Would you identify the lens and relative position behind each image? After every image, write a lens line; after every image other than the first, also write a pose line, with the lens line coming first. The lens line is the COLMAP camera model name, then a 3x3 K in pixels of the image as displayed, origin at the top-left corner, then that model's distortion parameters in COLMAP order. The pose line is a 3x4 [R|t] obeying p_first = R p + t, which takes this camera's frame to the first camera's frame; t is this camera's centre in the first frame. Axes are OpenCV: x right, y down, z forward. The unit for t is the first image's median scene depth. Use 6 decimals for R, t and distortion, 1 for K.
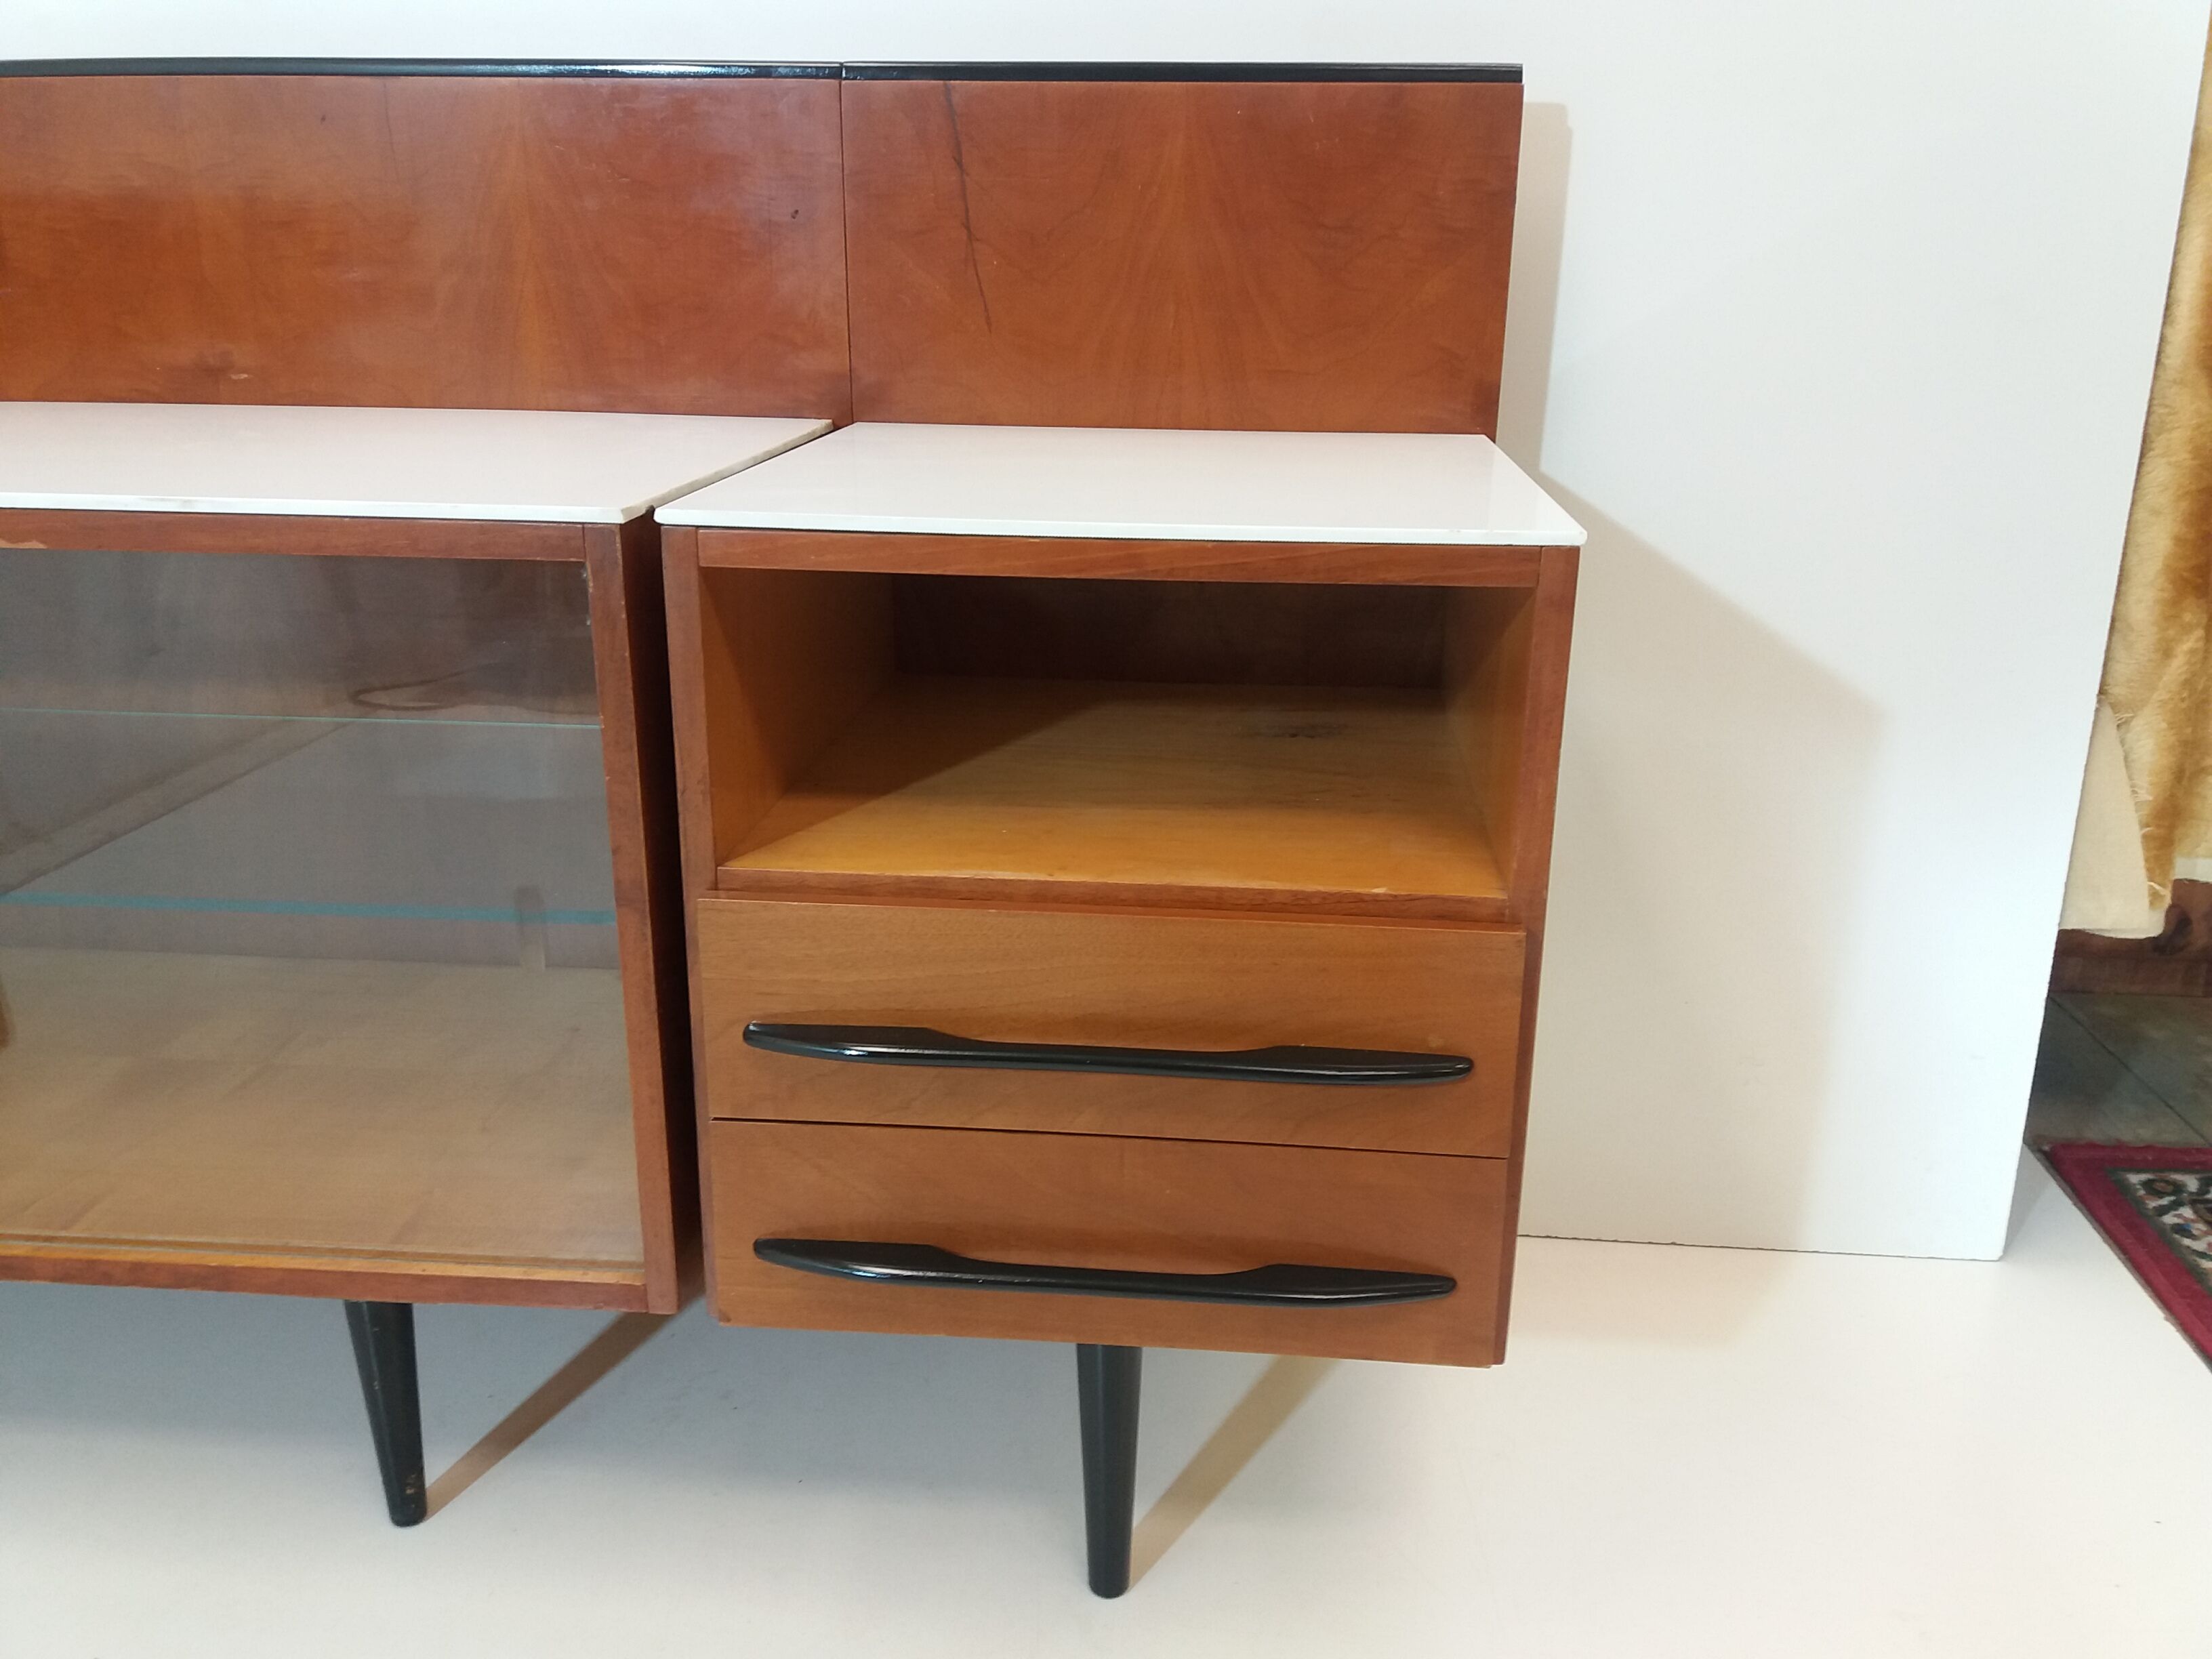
lens RADIAL K [[1803.5, 0, 1136.9], [0, 1803.5, 822.1], [0, 0, 1]] dist [0.090552, -0.108716]
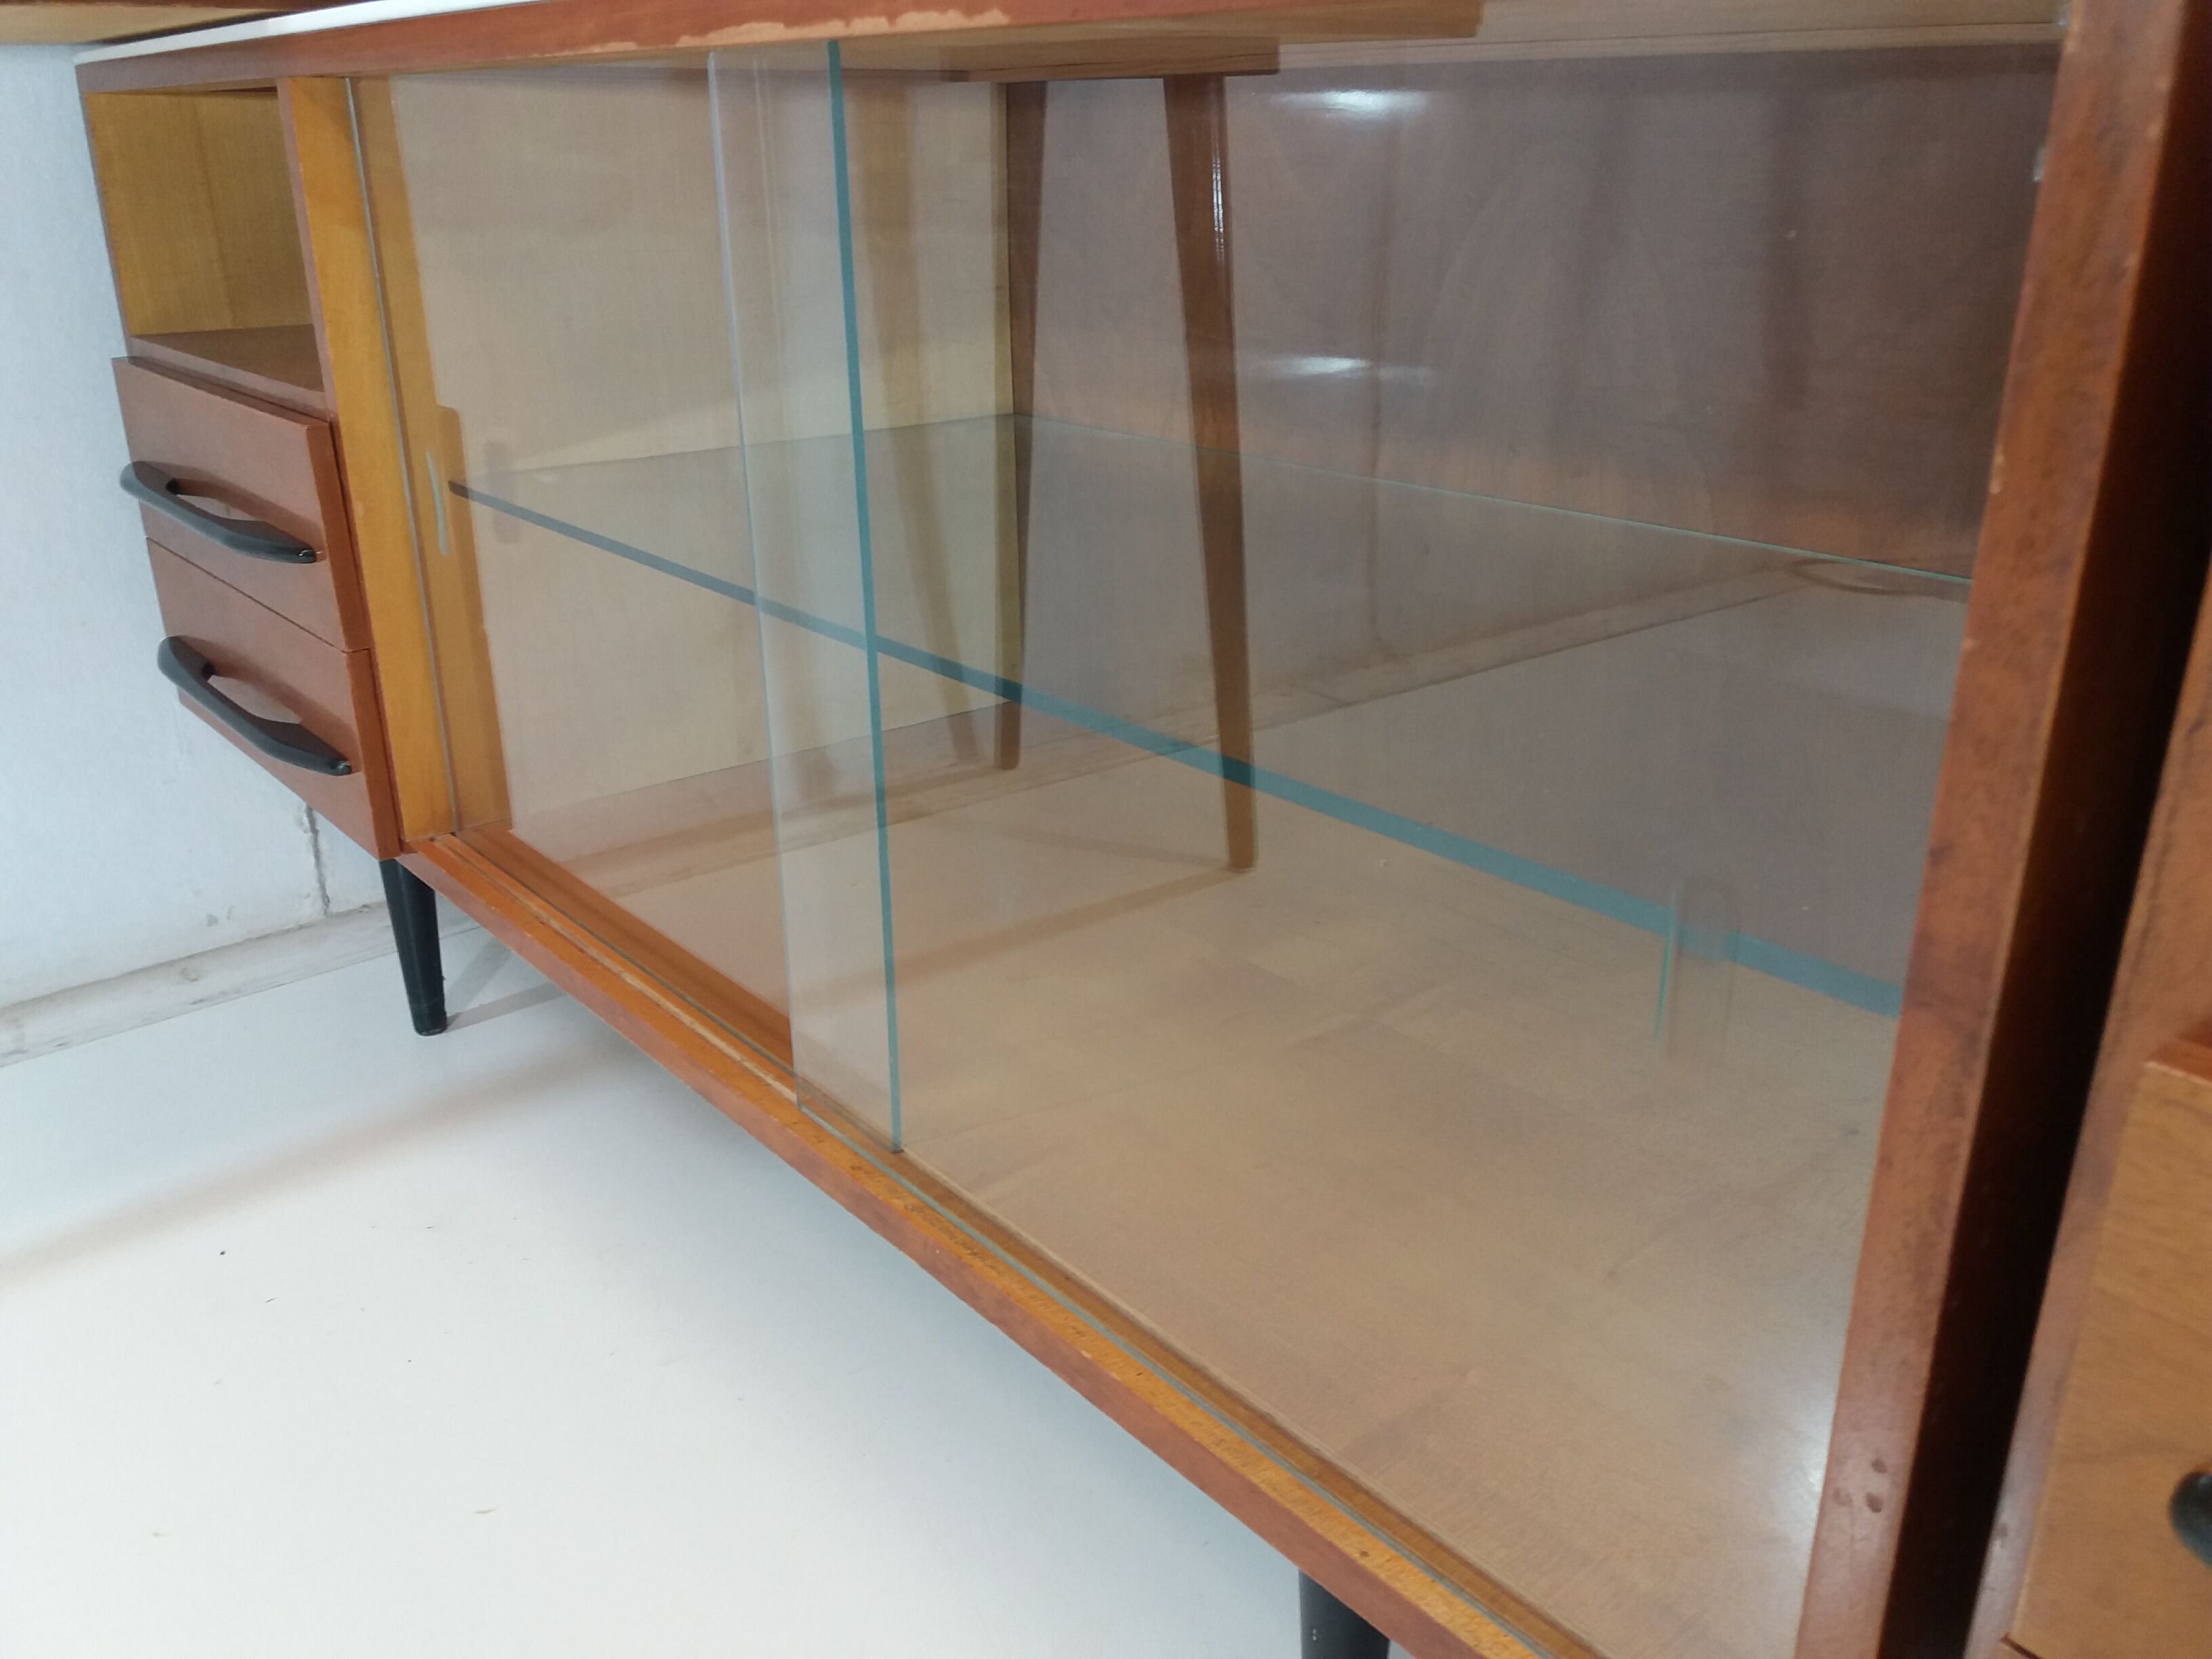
lens RADIAL K [[1845.0, 0, 1106.0], [0, 1845.0, 829.5], [0, 0, 1]] dist [-0.005190, -0.012262]
pose [[0.697345, 0.245293, -0.673455, -0.156108], [-0.210788, 0.968248, 0.134401, -0.002628], [0.685039, 0.048232, 0.726908, 0.613247]]
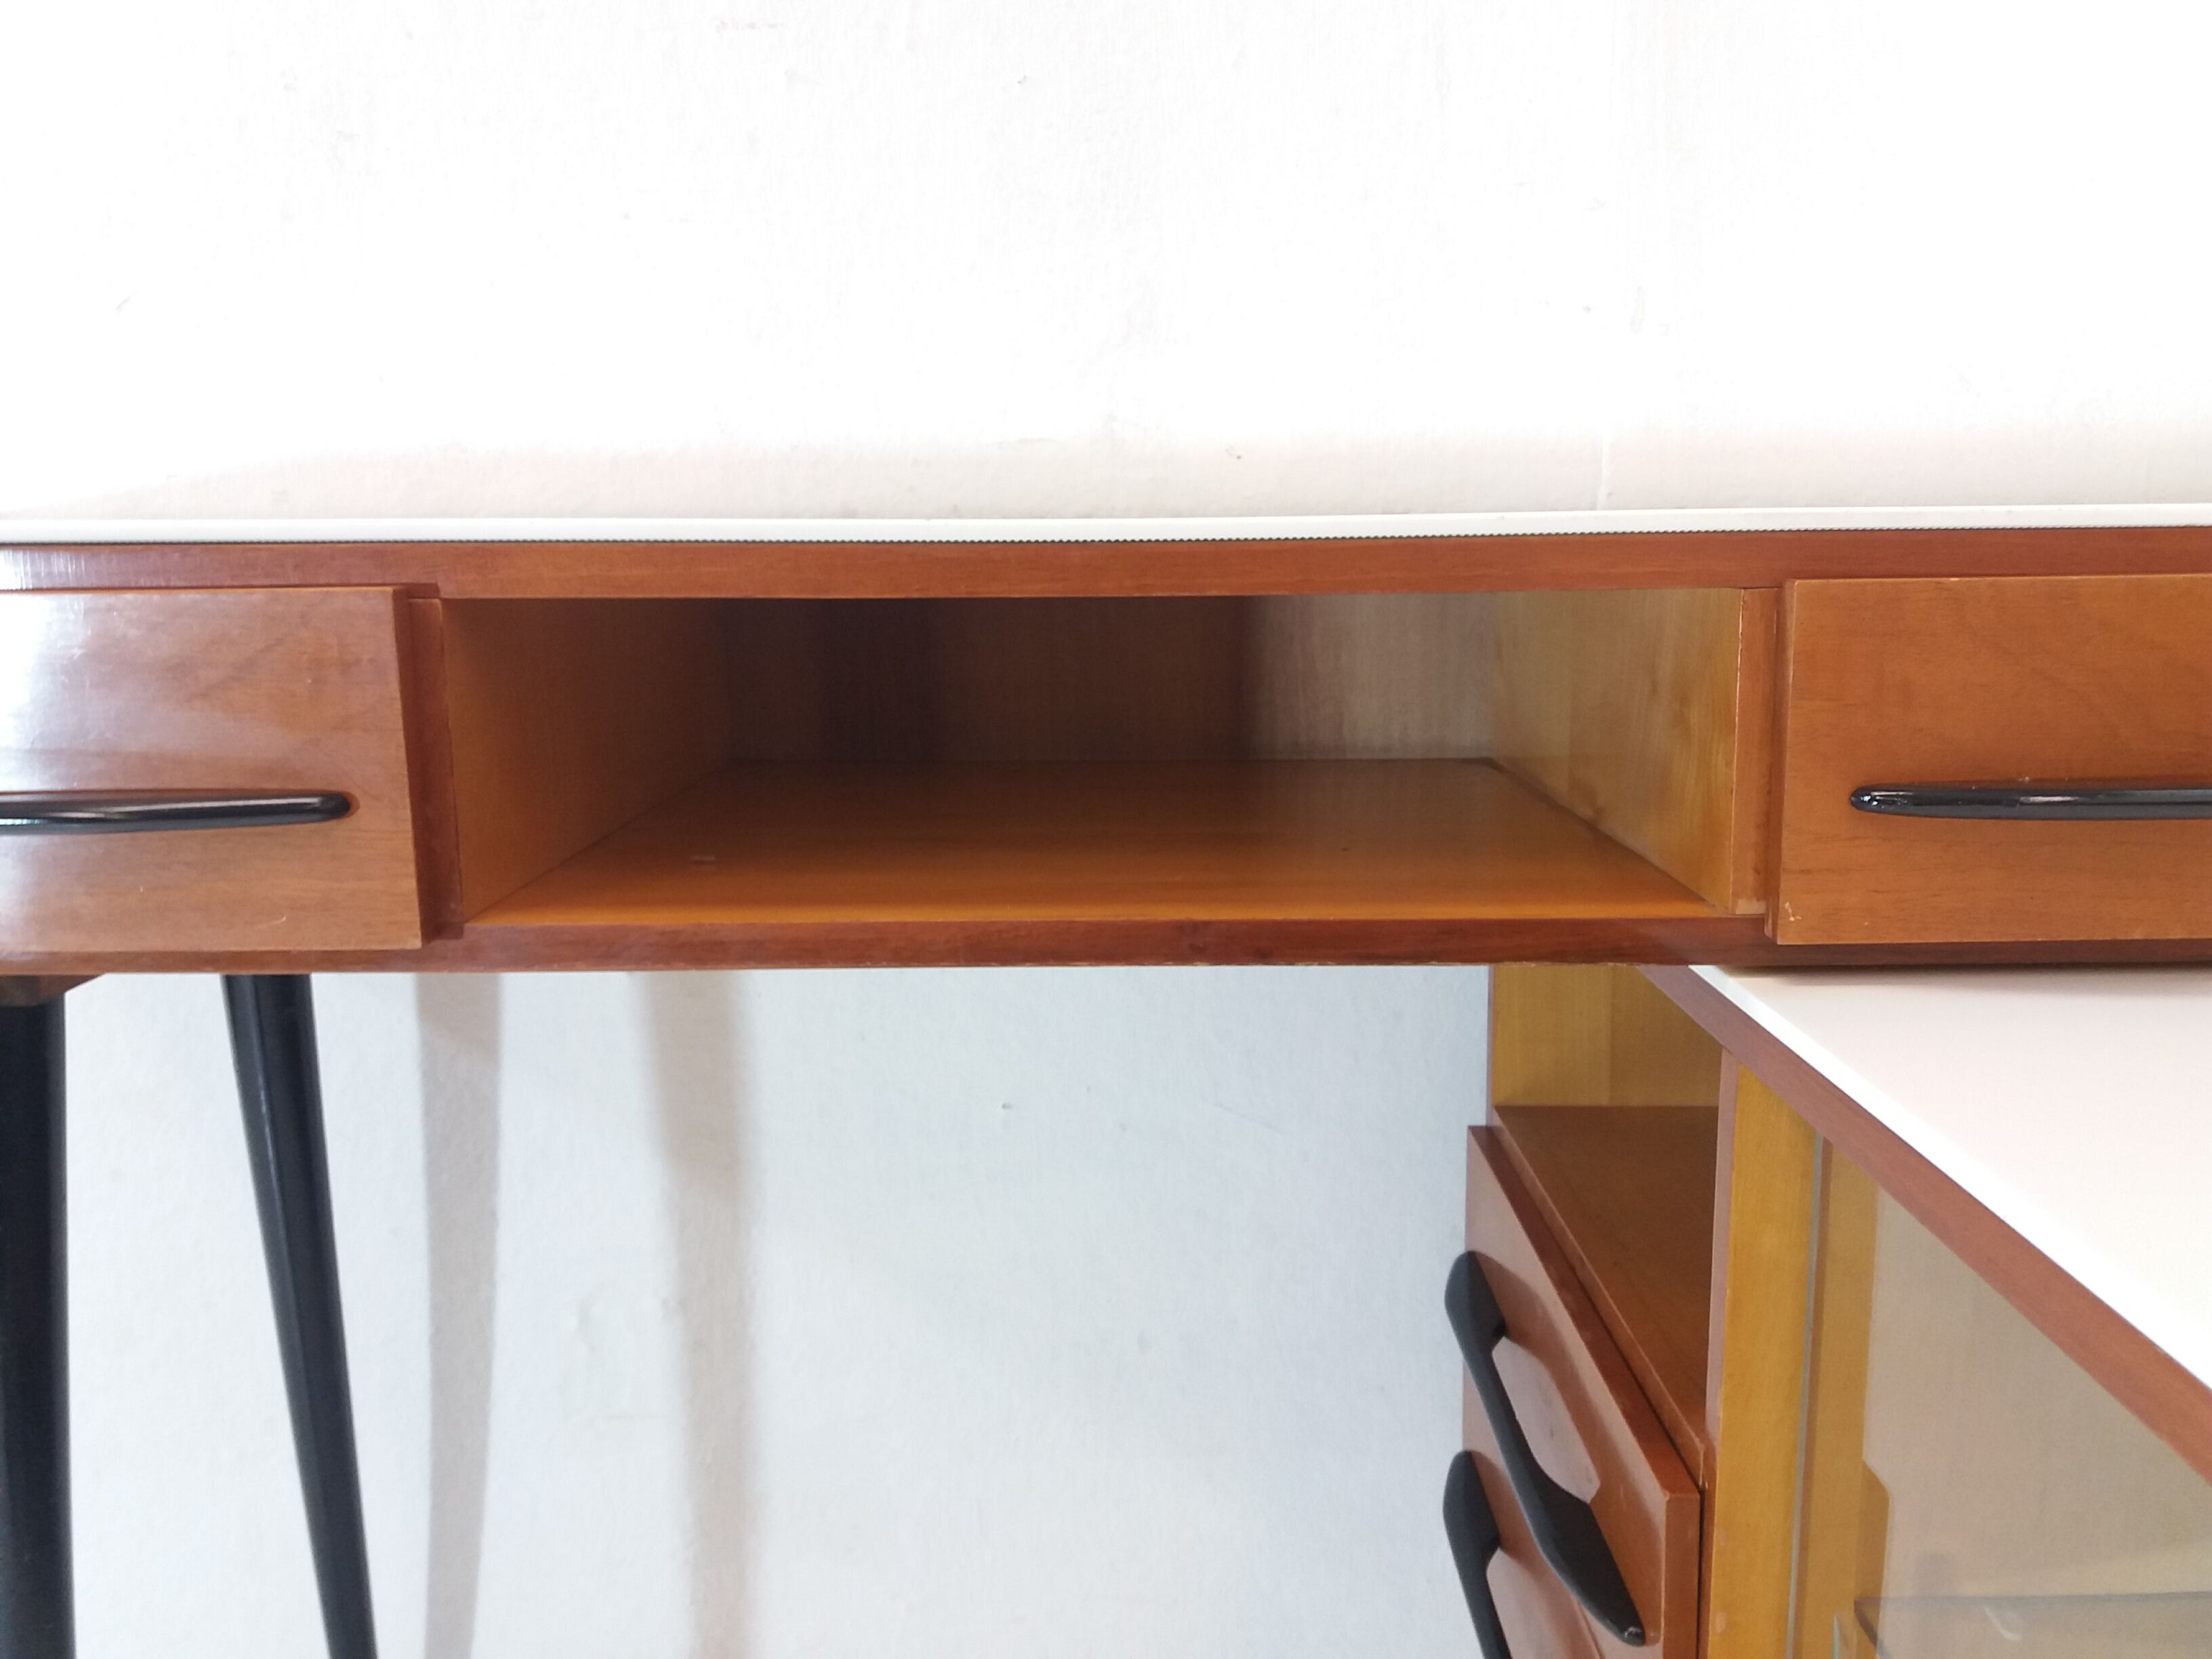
lens RADIAL K [[1830.0, 0, 1108.7], [0, 1830.0, 835.2], [0, 0, 1]] dist [0.061606, -0.104731]
pose [[0.063811, 0.161090, -0.984875, -0.542953], [-0.304519, 0.942962, 0.134504, -0.255015], [0.950366, 0.291330, 0.109226, 0.677791]]
